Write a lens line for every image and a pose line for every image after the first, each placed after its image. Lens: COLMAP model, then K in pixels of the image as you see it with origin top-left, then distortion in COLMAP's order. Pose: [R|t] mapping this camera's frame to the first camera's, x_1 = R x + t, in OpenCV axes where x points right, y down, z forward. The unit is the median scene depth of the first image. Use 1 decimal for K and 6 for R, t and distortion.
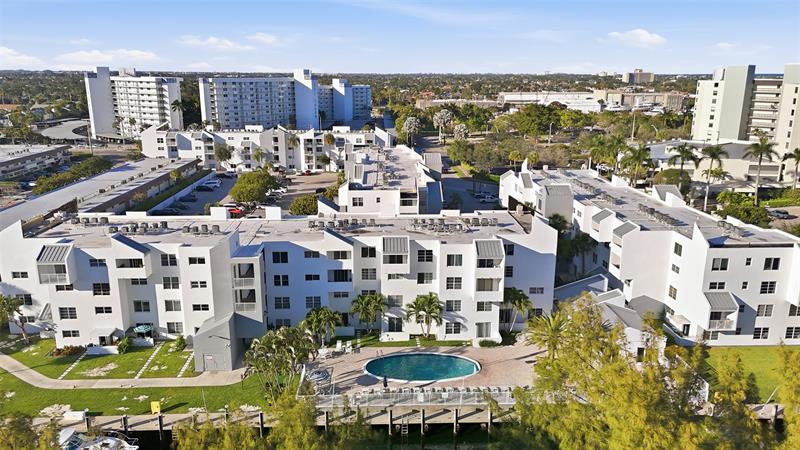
lens RADIAL K [[586.0, 0, 400.0], [0, 586.0, 225.0], [0, 0, 1]] dist [0.032755, -0.001568]
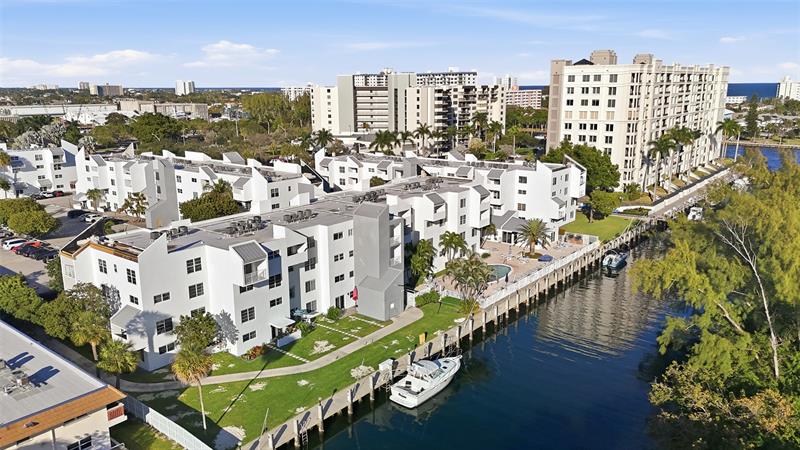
lens RADIAL K [[595.9, 0, 400.0], [0, 595.9, 225.0], [0, 0, 1]] dist [0.035552, -0.004814]
pose [[0.654439, -0.176620, 0.735197, -1.031948], [0.195925, 0.978737, 0.060724, -0.003899], [-0.730290, 0.104303, 0.675128, 0.141880]]
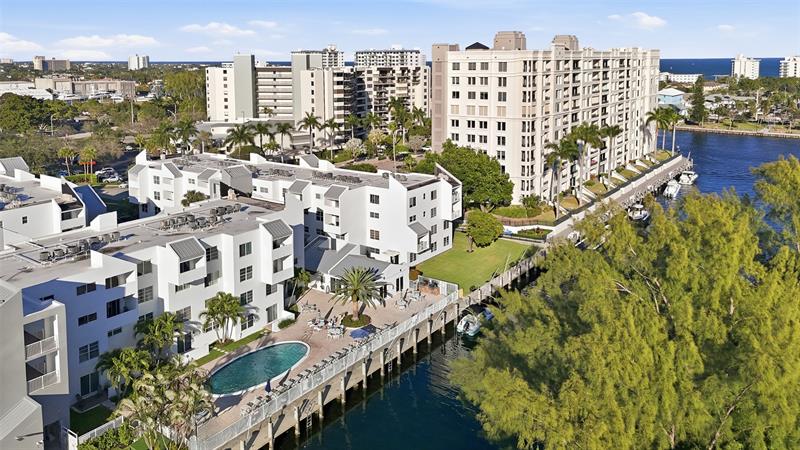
lens RADIAL K [[603.7, 0, 402.5], [0, 603.7, 139.2], [0, 0, 1]] dist [0.105680, -0.149896]
pose [[0.614173, -0.103571, 0.782346, -0.497083], [0.199467, 0.979535, -0.026914, -0.037851], [-0.763548, 0.172582, 0.622262, 0.137825]]
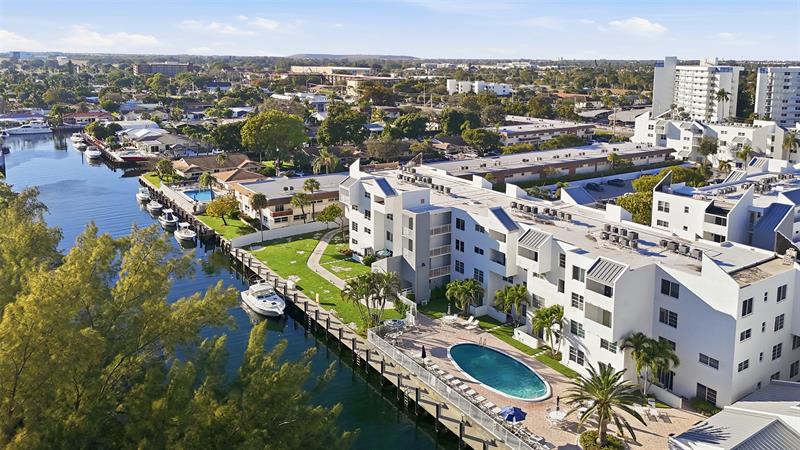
lens RADIAL K [[591.8, 0, 416.9], [0, 591.8, 192.1], [0, 0, 1]] dist [0.030262, -0.001872]
pose [[0.534016, 0.185391, -0.824898, 0.625909], [-0.218825, 0.972725, 0.076953, -0.067265], [0.816665, 0.139414, 0.560019, 0.306976]]
